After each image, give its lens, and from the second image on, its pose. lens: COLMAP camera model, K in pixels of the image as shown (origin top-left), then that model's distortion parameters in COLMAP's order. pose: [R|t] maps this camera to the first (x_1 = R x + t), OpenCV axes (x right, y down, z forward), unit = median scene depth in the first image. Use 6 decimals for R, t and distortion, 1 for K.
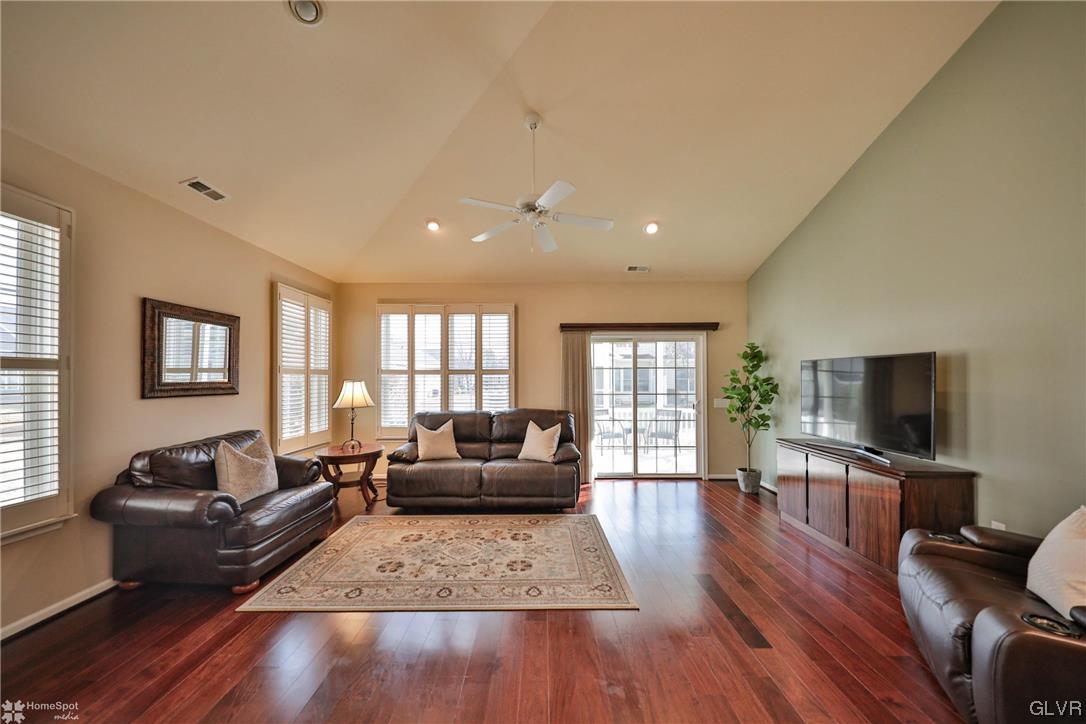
lens RADIAL K [[366.3, 0, 537.3], [0, 366.3, 375.4], [0, 0, 1]] dist [0.000593, -0.002062]
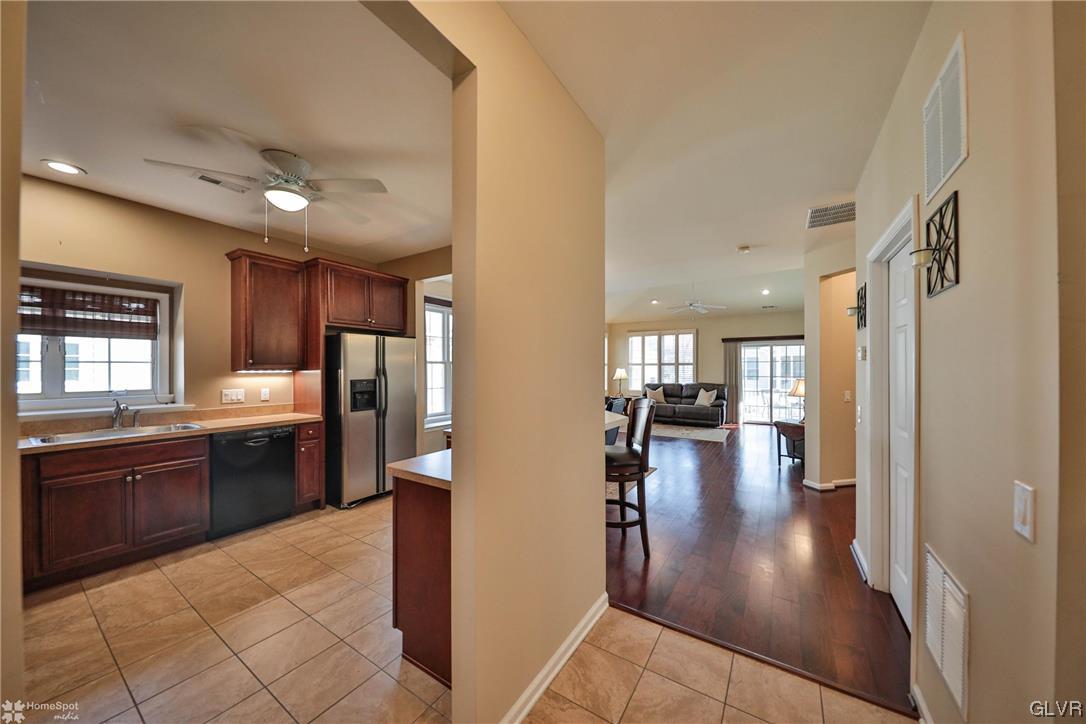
lens RADIAL K [[366.3, 0, 543.1], [0, 366.3, 364.1], [0, 0, 1]] dist [0.000593, -0.002062]
pose [[0.839204, -0.004370, -0.543799, 0.396377], [0.003470, 0.999990, -0.002682, -0.008080], [0.543806, 0.000364, 0.839211, -1.348792]]
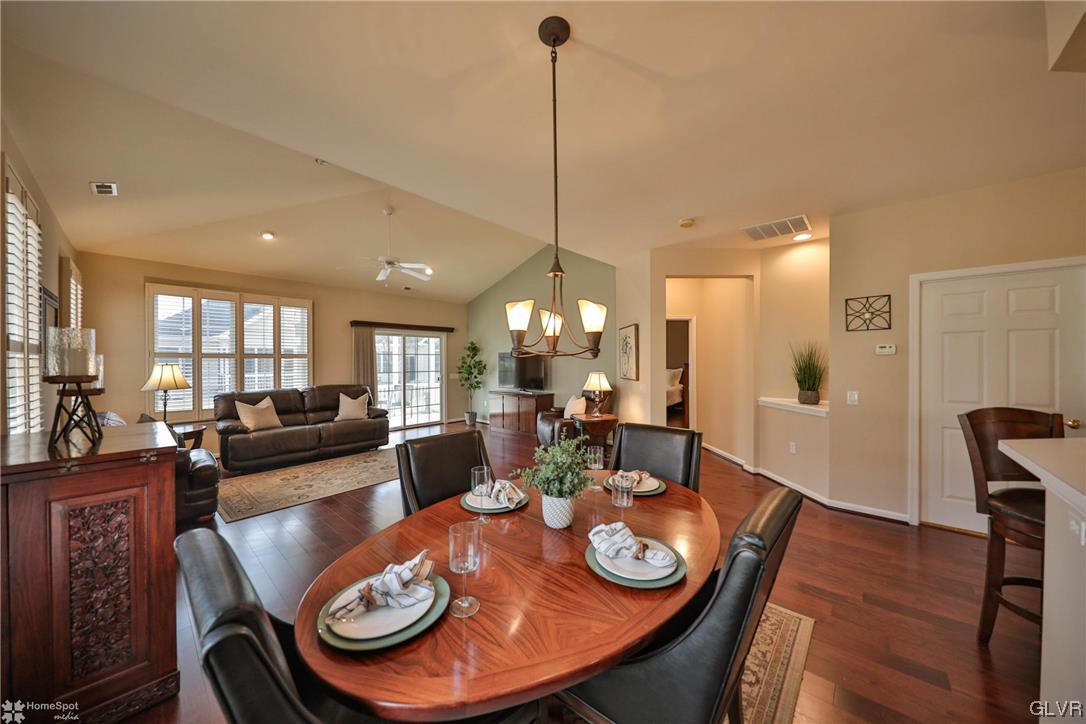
lens RADIAL K [[366.3, 0, 539.9], [0, 366.3, 362.2], [0, 0, 1]] dist [0.000593, -0.002062]
pose [[0.663744, -0.002990, 0.747954, -0.609180], [-0.004961, 0.999952, 0.008399, -0.004480], [-0.747943, -0.009285, 0.663698, -0.492802]]
